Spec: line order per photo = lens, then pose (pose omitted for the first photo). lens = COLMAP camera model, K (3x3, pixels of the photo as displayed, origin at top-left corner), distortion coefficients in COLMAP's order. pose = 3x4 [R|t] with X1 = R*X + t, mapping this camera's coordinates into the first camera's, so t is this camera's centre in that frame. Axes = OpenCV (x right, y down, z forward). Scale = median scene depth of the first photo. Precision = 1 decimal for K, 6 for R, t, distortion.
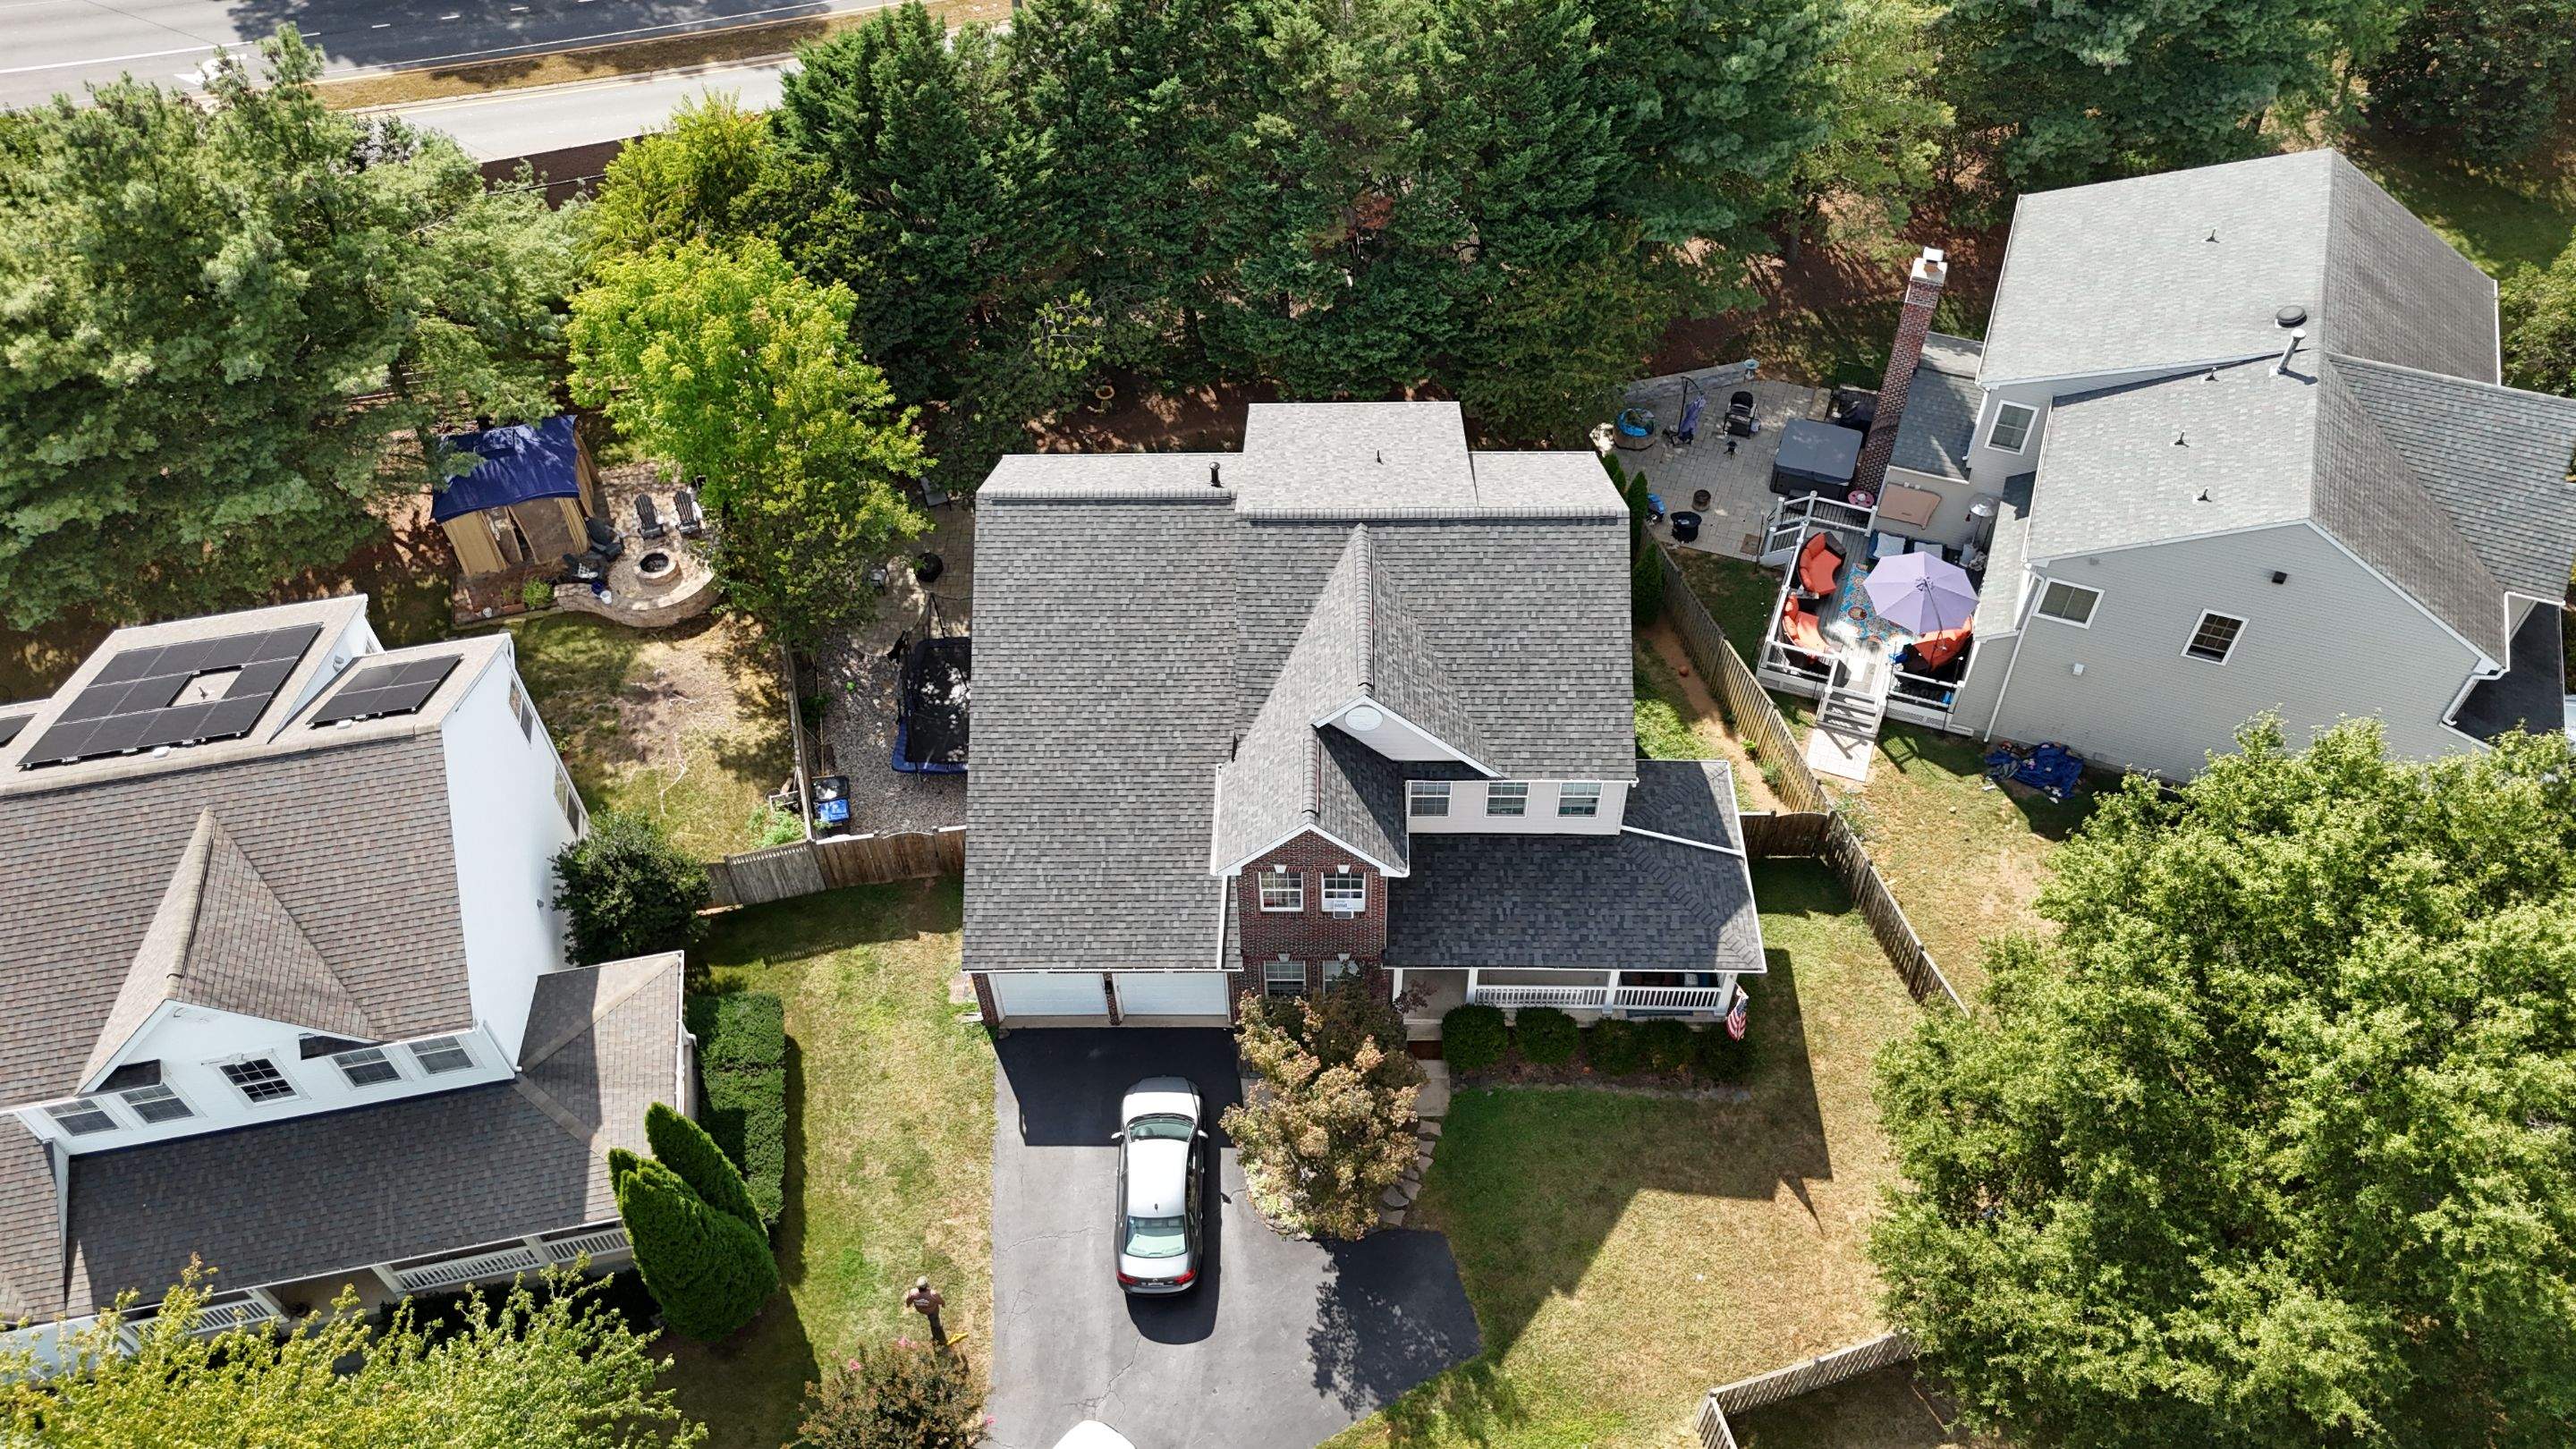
lens RADIAL K [[1884.2, 0, 1295.7], [0, 1884.2, 719.3], [0, 0, 1]] dist [0.033689, -0.010045]
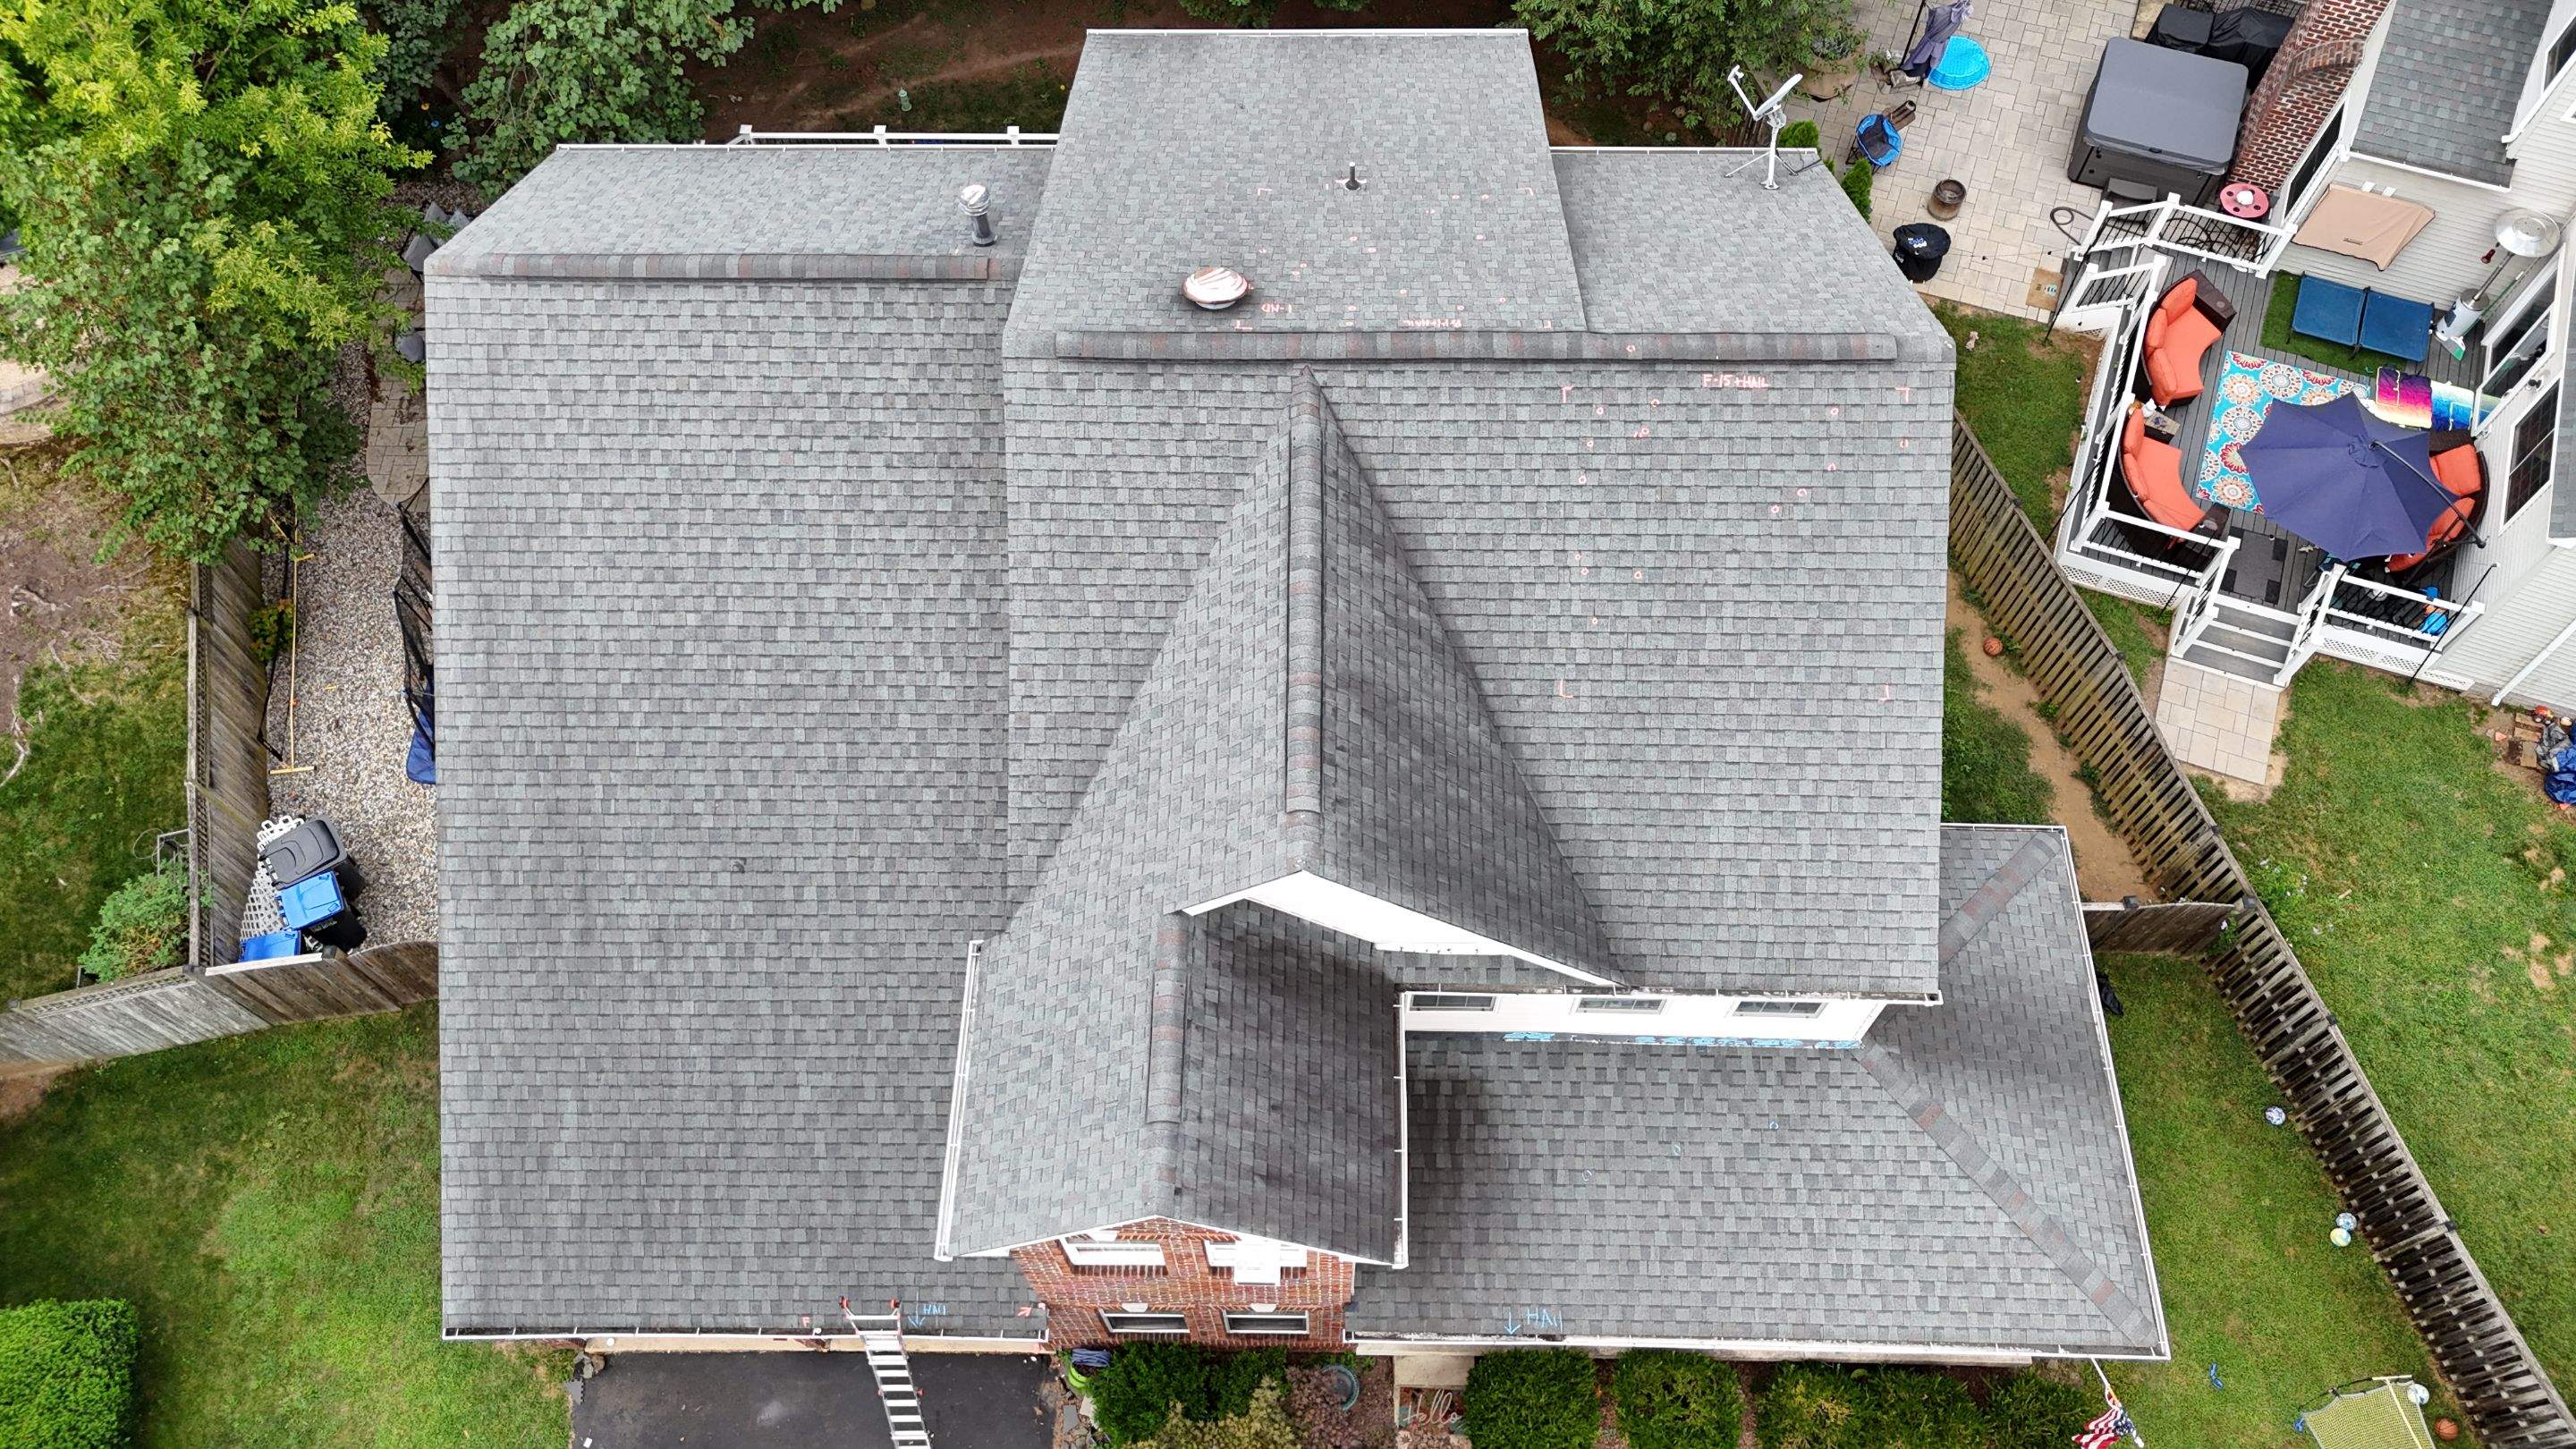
lens RADIAL K [[1884.2, 0, 1270.0], [0, 1884.2, 735.4], [0, 0, 1]] dist [0.033689, -0.010045]
pose [[0.999897, 0.012291, -0.007394, 0.023180], [-0.010284, 0.973648, 0.227825, -0.092472], [0.009999, -0.227725, 0.973674, 0.444153]]
